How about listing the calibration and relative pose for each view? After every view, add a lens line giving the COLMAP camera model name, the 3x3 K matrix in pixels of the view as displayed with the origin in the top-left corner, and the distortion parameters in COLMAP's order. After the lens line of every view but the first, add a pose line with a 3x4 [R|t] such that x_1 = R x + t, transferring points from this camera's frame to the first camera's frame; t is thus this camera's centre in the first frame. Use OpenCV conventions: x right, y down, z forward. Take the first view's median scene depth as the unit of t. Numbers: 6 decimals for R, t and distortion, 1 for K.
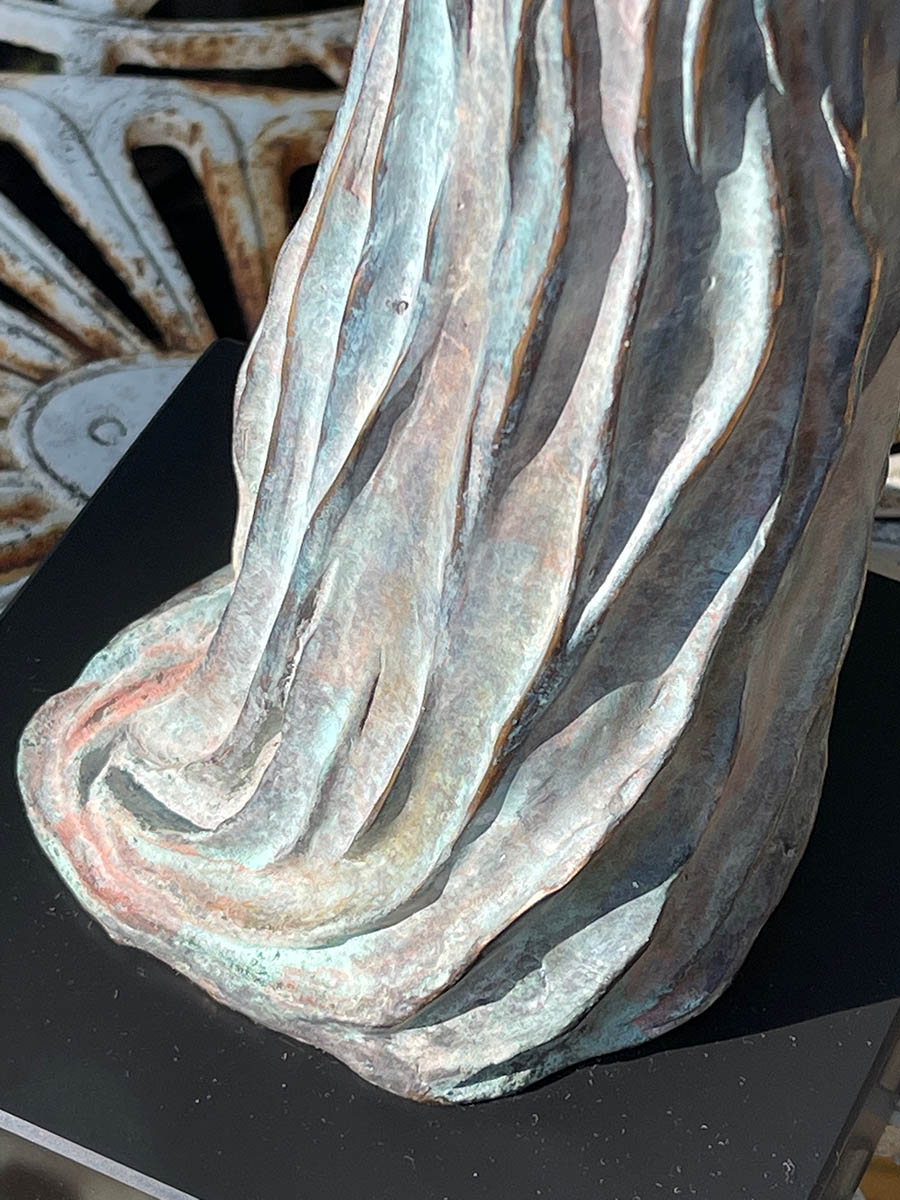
lens RADIAL K [[2999.0, 0, 450.0], [0, 2999.0, 600.0], [0, 0, 1]] dist [0.194621, -1.040766]
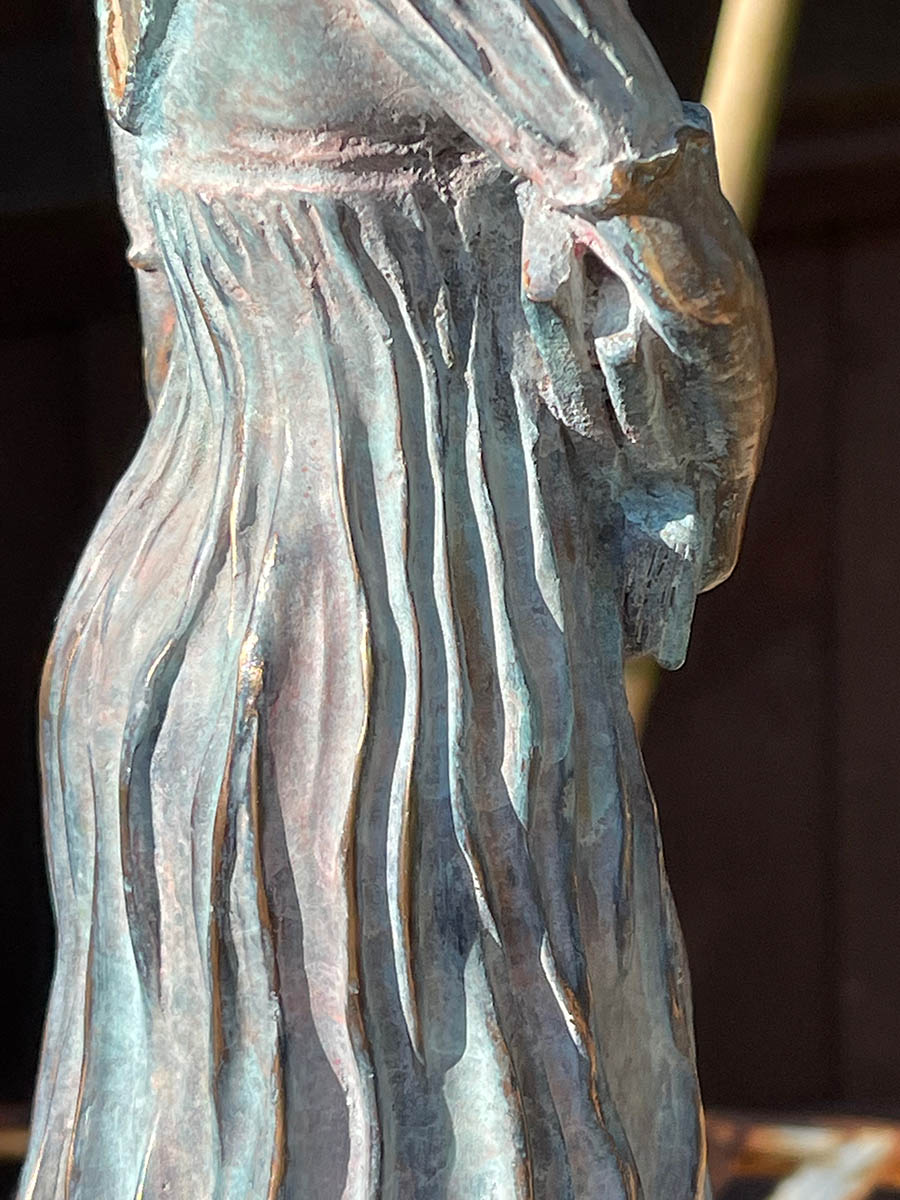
lens RADIAL K [[2999.0, 0, 450.0], [0, 2999.0, 600.0], [0, 0, 1]] dist [0.194621, -1.040766]
pose [[0.988263, -0.076138, 0.132439, -0.019315], [0.138804, 0.809612, -0.570317, 0.263464], [-0.063802, 0.582006, 0.810678, 0.171048]]
